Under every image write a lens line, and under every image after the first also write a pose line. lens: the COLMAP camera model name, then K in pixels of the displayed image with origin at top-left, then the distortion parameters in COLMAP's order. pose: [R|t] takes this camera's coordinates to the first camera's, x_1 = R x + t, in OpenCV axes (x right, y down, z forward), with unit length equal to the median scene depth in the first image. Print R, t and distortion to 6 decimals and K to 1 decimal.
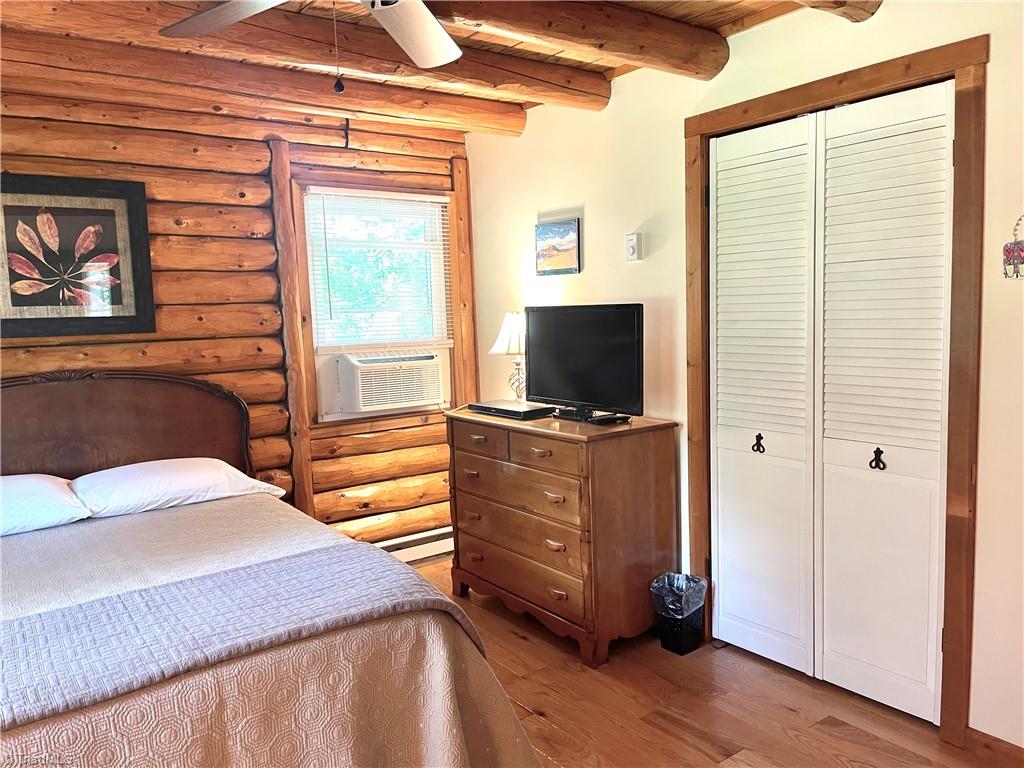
lens RADIAL K [[776.1, 0, 509.4], [0, 776.1, 386.8], [0, 0, 1]] dist [0.052578, -0.064243]
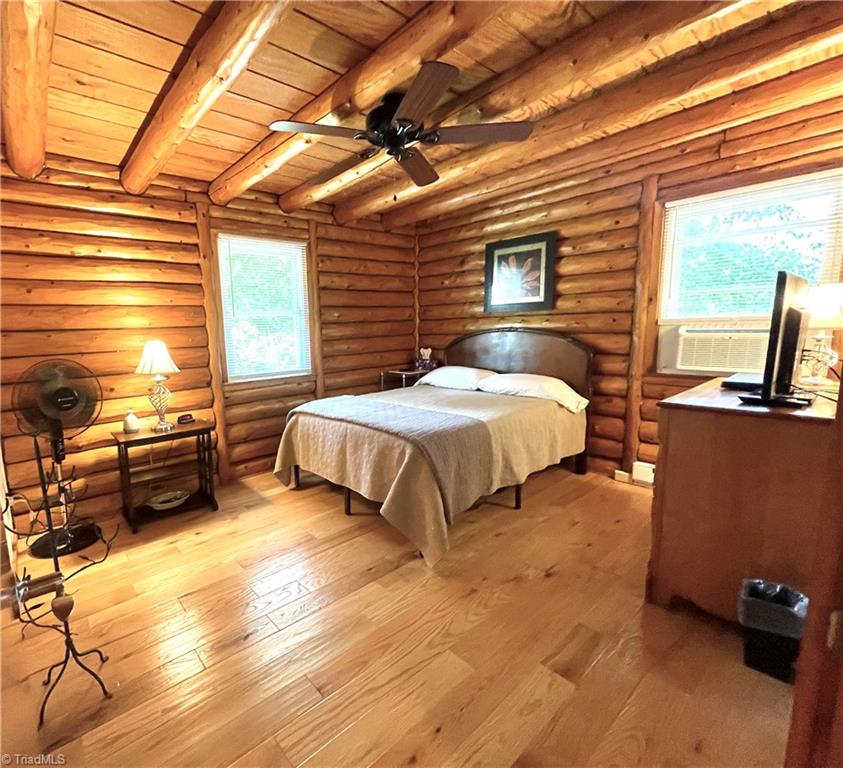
lens RADIAL K [[412.6, 0, 330.5], [0, 412.6, 384.4], [0, 0, 1]] dist [-0.001048, -0.000813]
pose [[0.019281, 0.169665, -0.985313, 0.521795], [-0.070352, 0.983284, 0.167939, -0.019456], [0.997336, 0.066081, 0.030895, 0.401620]]
